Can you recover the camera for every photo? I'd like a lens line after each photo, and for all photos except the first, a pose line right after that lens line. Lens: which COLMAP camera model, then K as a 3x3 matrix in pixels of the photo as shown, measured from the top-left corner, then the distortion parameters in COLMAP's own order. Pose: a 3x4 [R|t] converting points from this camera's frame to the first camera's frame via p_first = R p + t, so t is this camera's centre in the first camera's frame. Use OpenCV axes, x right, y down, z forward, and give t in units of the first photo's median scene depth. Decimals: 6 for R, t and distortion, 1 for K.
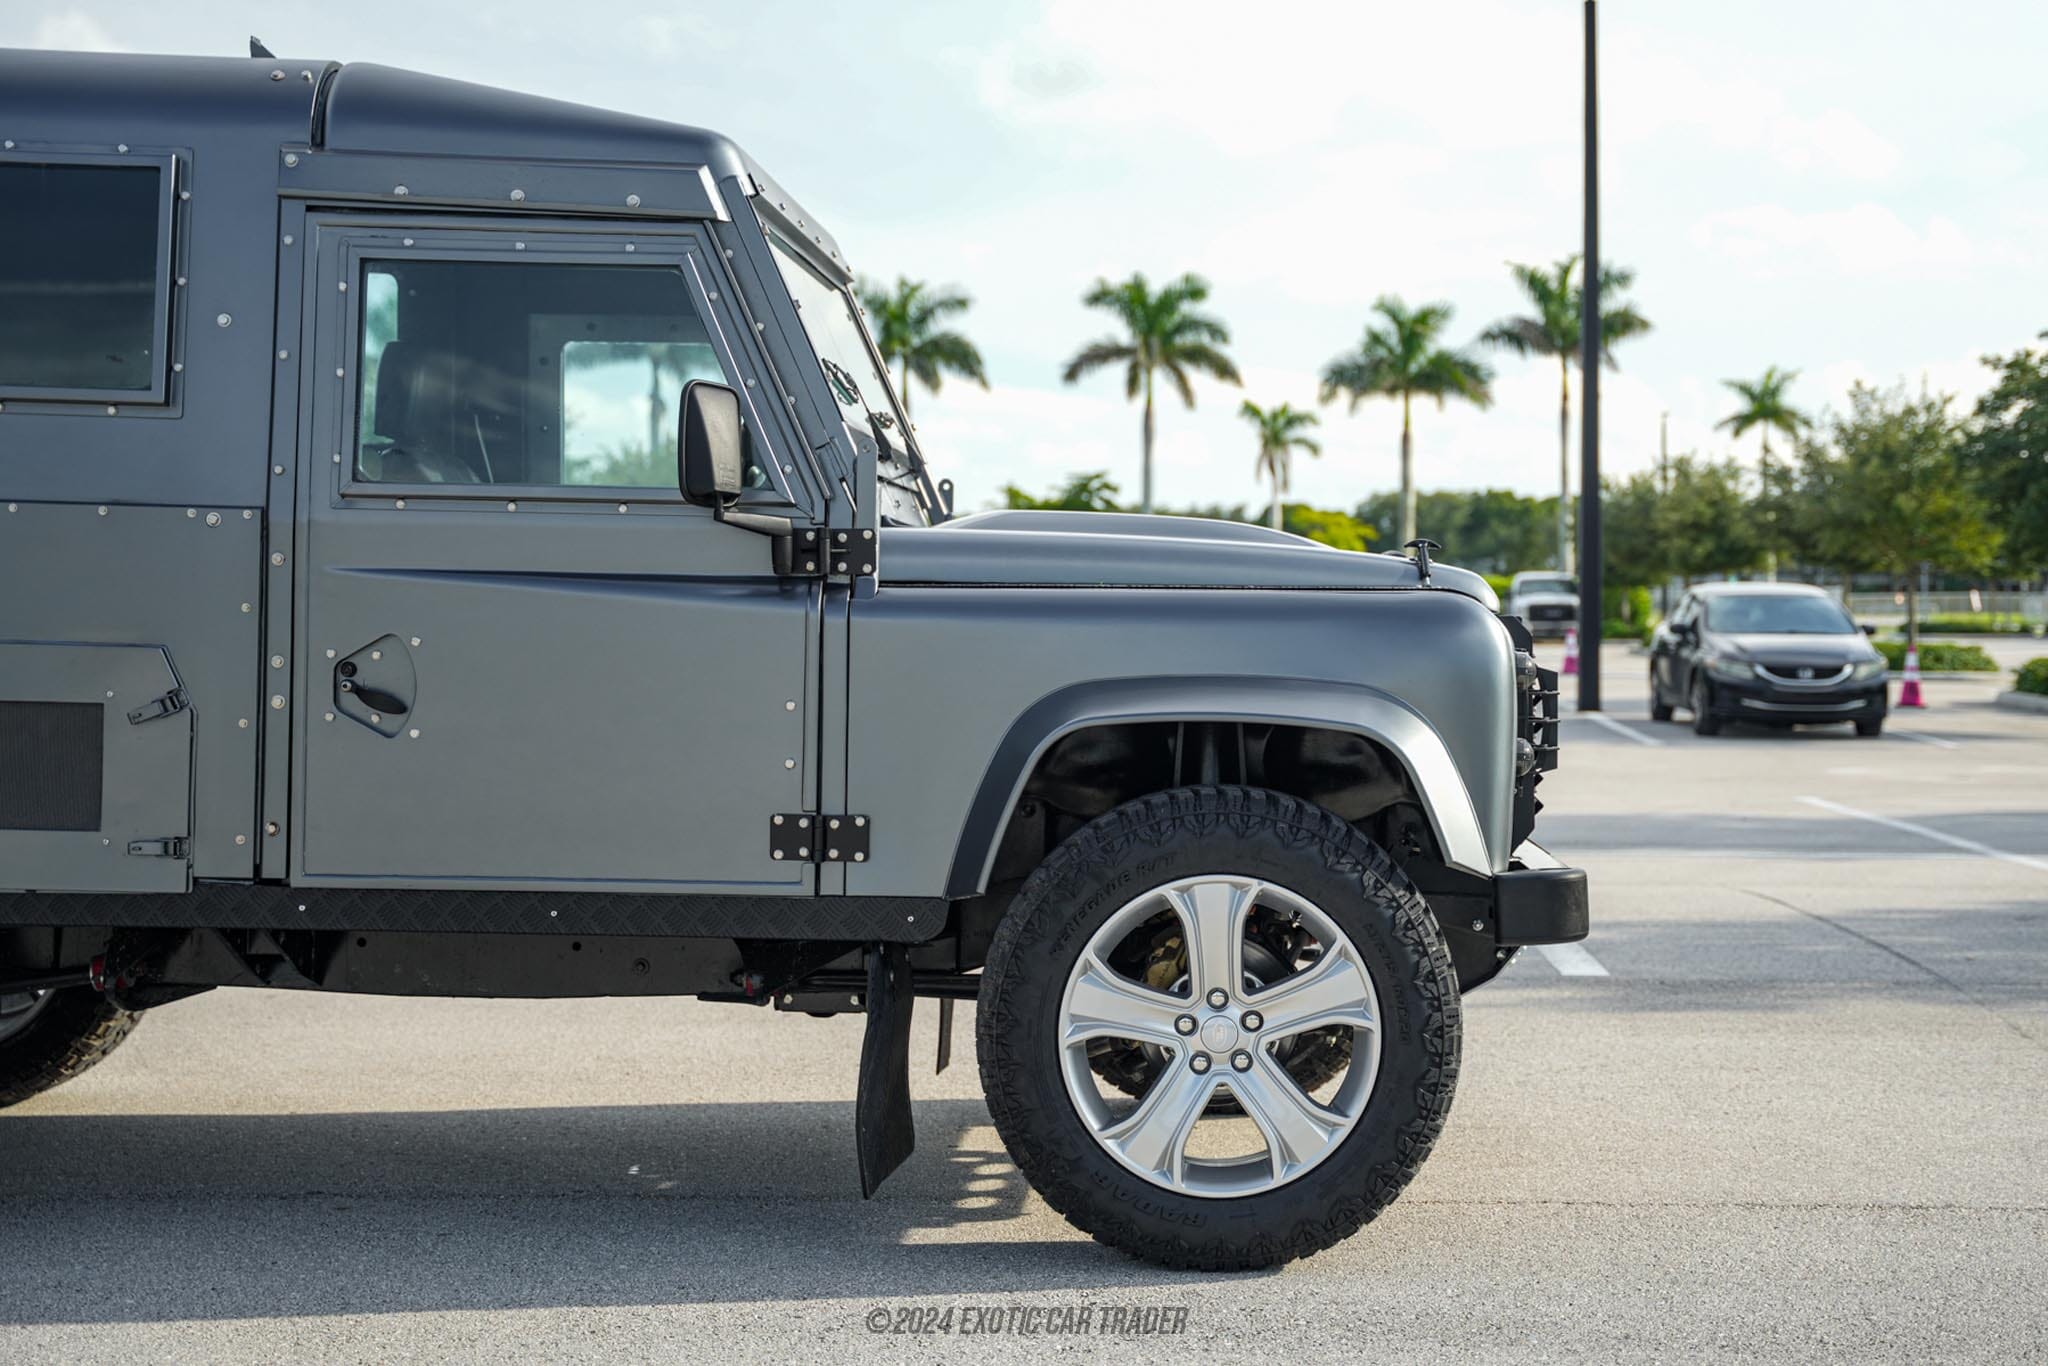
lens RADIAL K [[2793.4, 0, 1146.5], [0, 2793.4, 631.2], [0, 0, 1]] dist [0.096172, 0.000000]
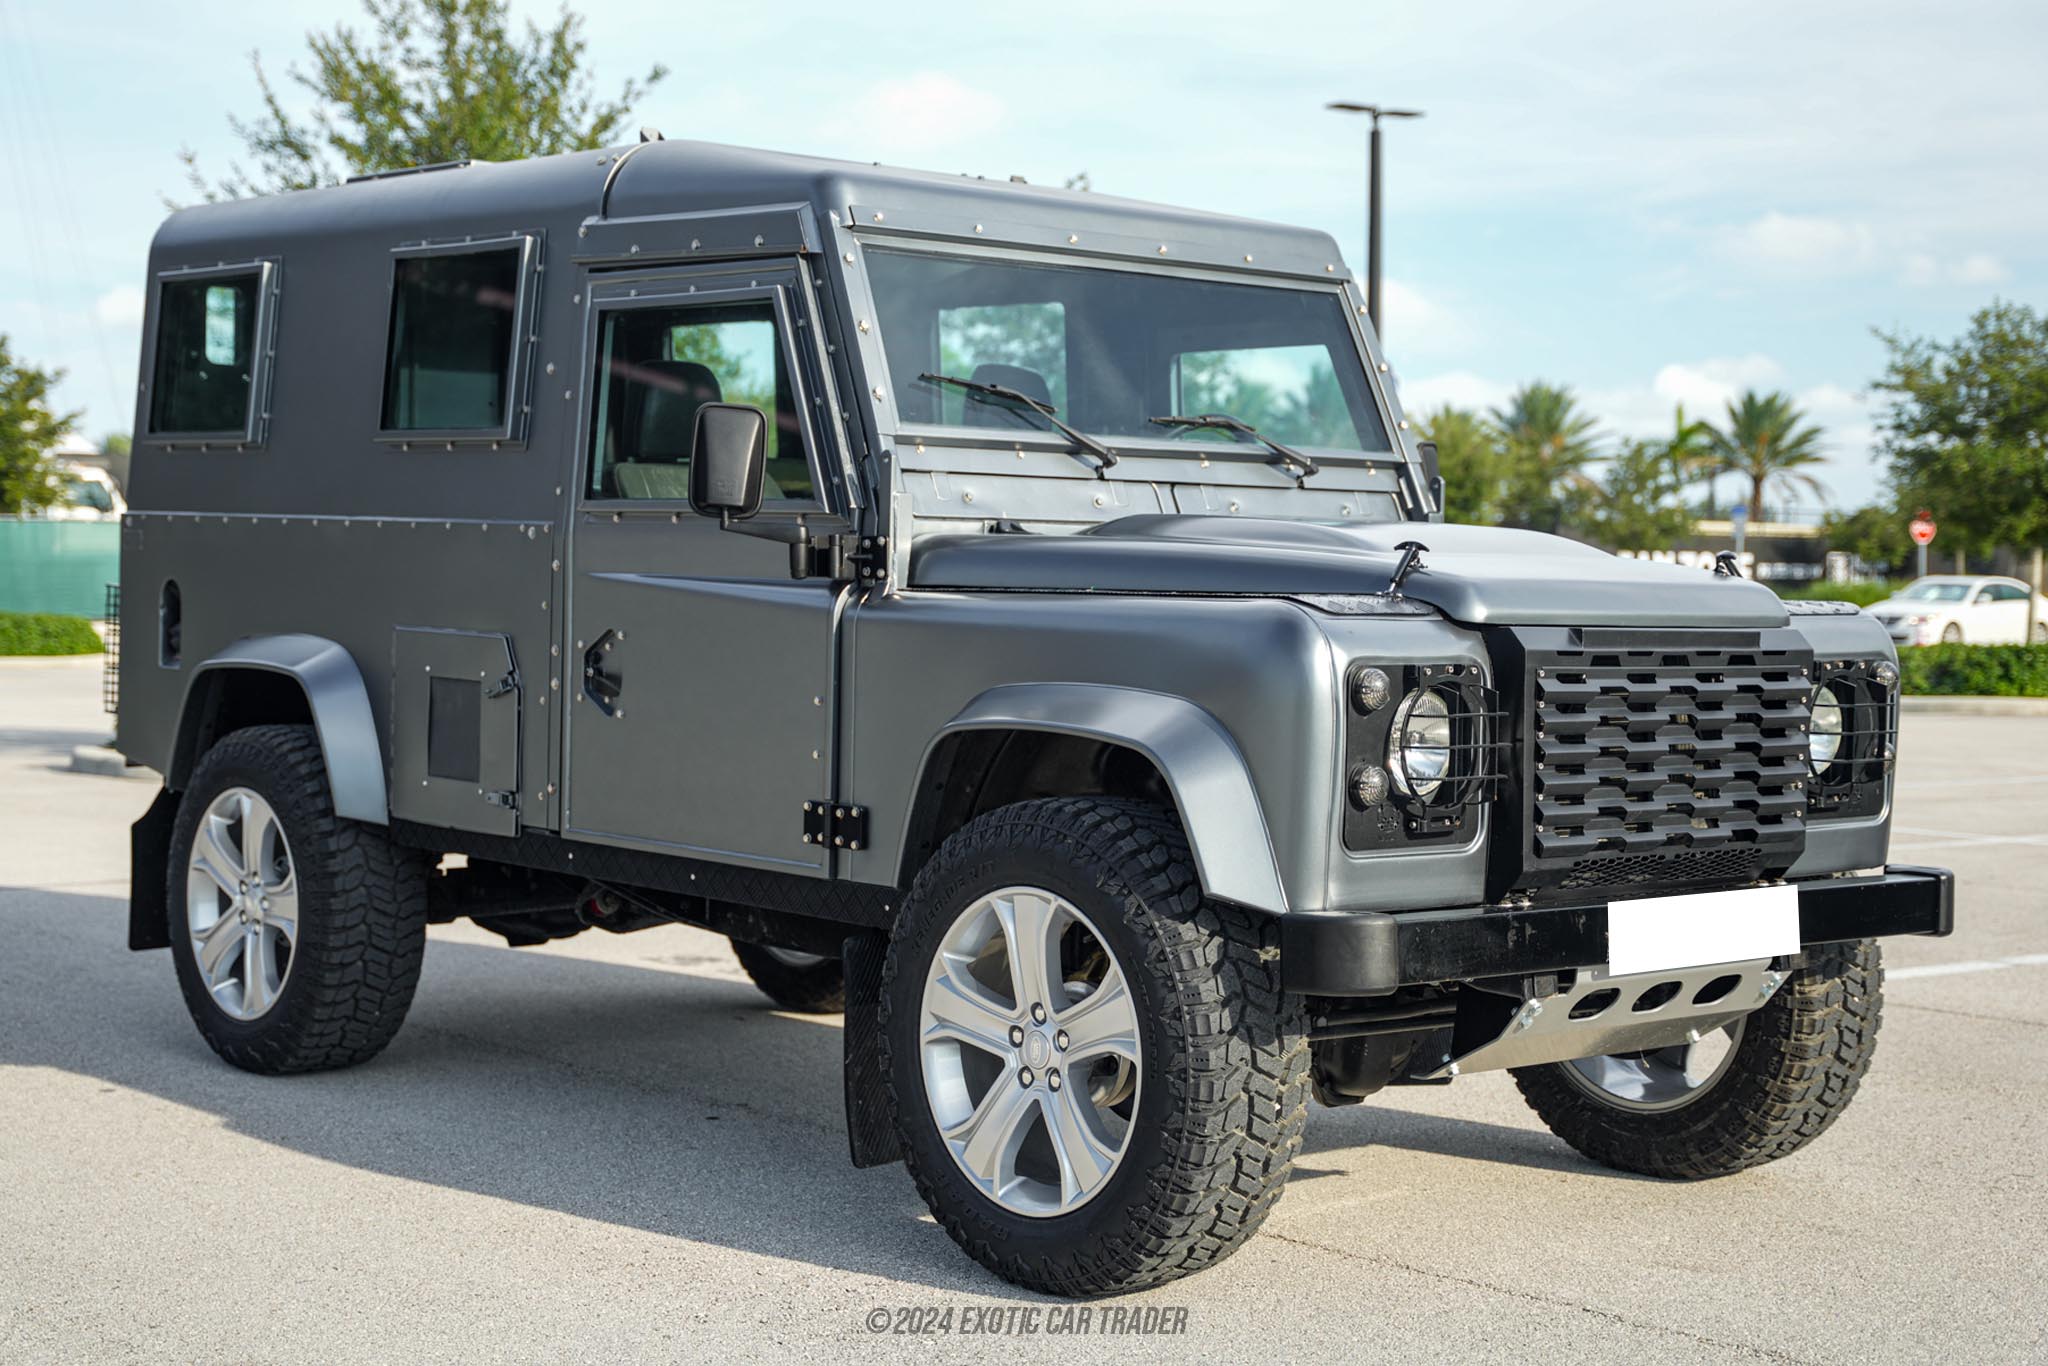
lens RADIAL K [[2793.4, 0, 1035.0], [0, 2793.4, 683.9], [0, 0, 1]] dist [0.096172, 0.000000]
pose [[0.681035, 0.025001, -0.731824, 0.718752], [-0.009026, 0.999628, 0.025750, -0.008922], [0.732196, -0.010932, 0.681007, 0.324734]]
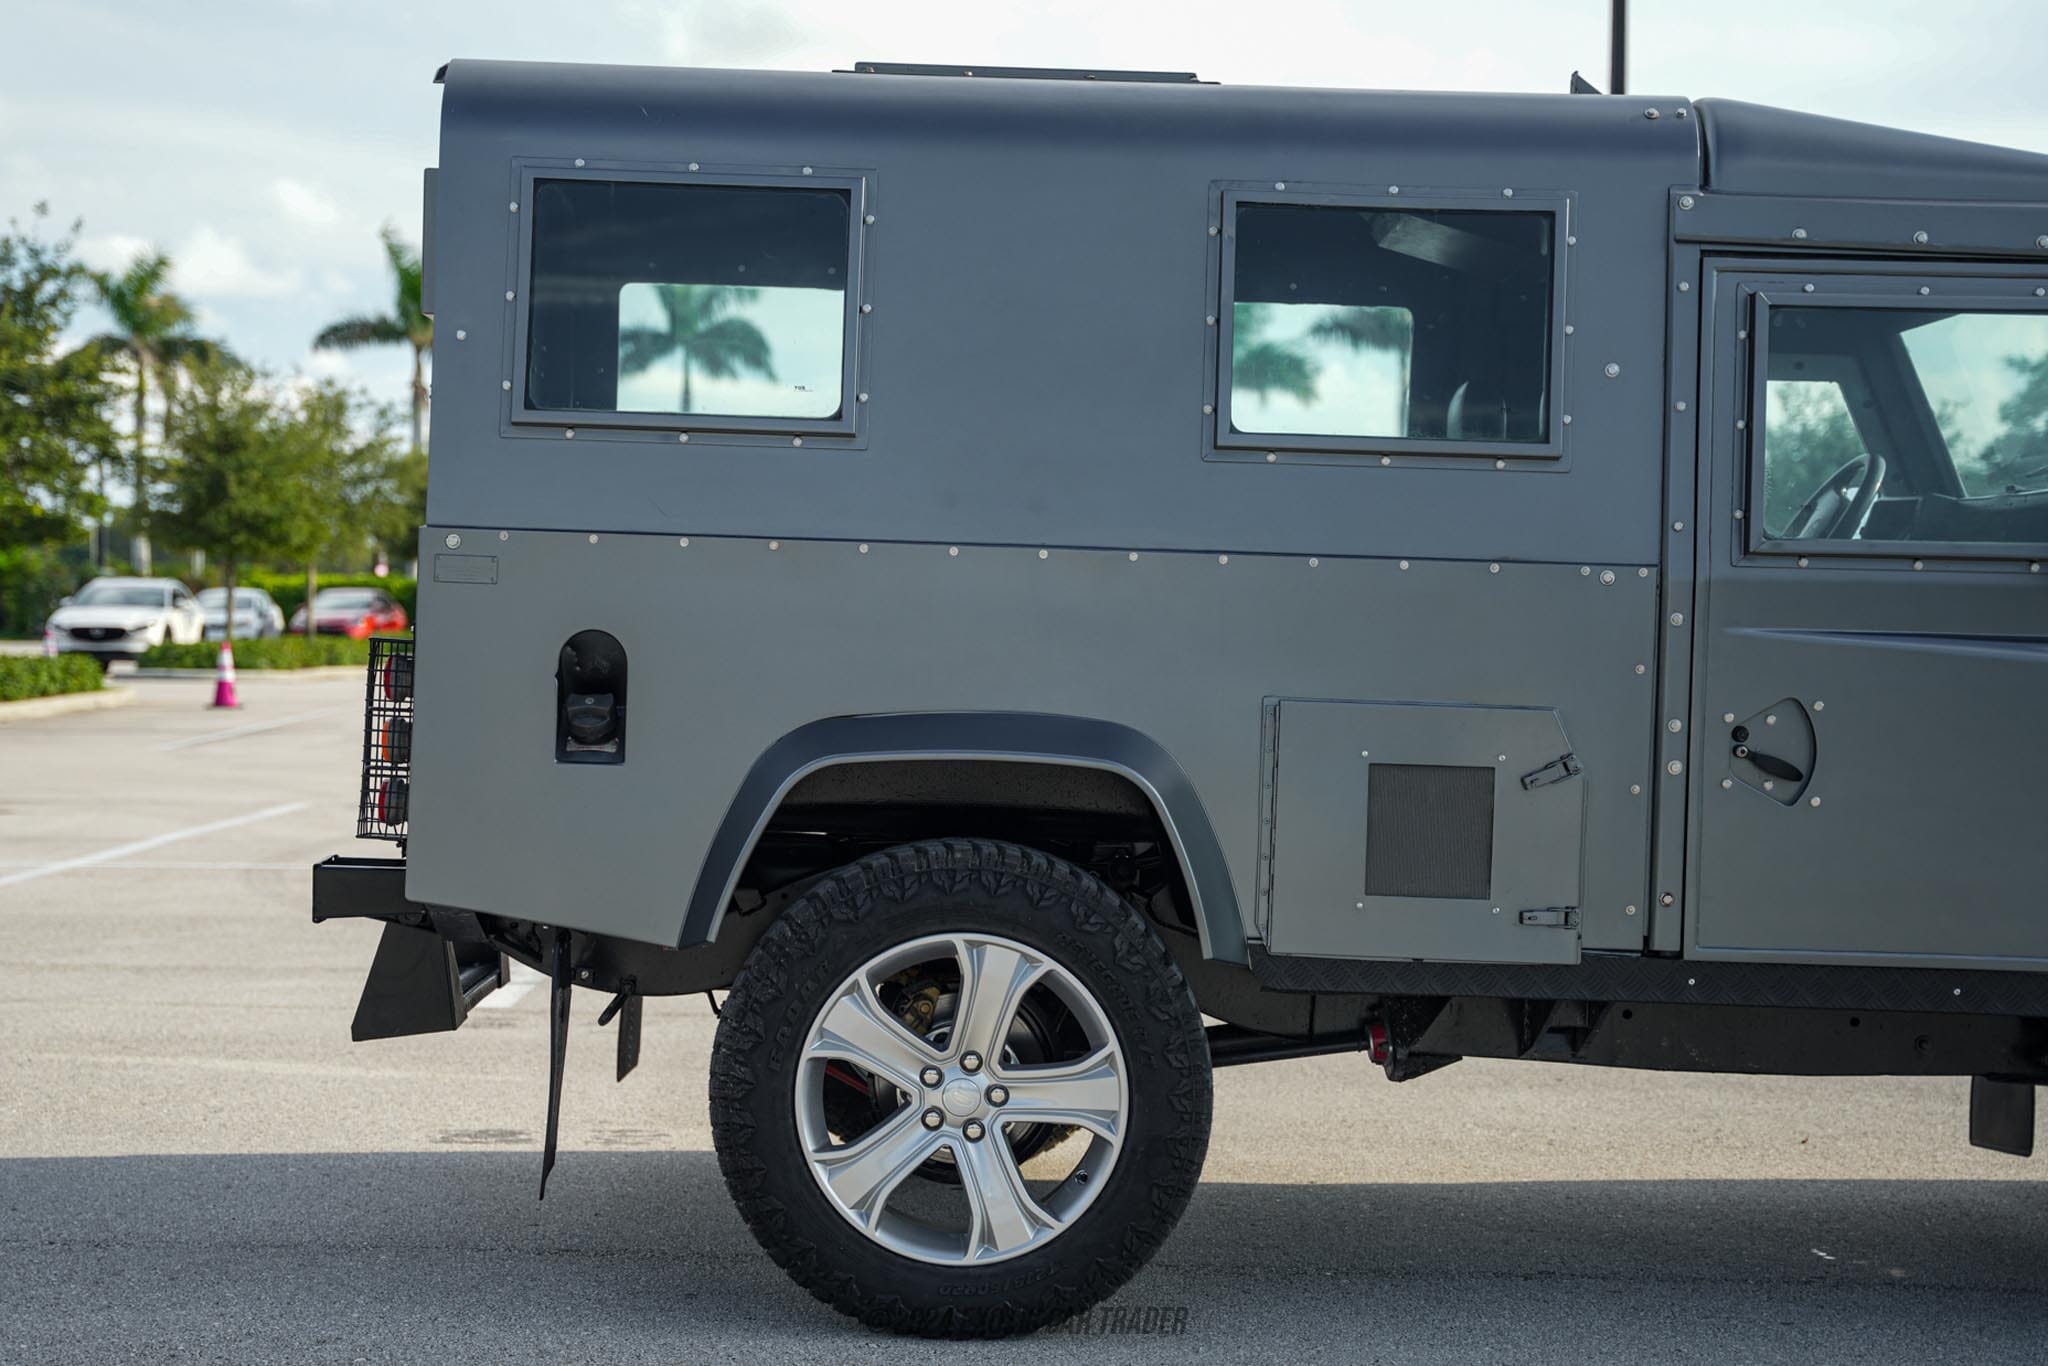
lens RADIAL K [[2999.5, 0, 1017.5], [0, 2999.5, 671.0], [0, 0, 1]] dist [0.108186, 0.000000]
pose [[0.999935, 0.006318, 0.009465, -0.540300], [-0.006404, 0.999938, 0.009133, -0.015746], [-0.009406, -0.009193, 0.999913, -0.026391]]
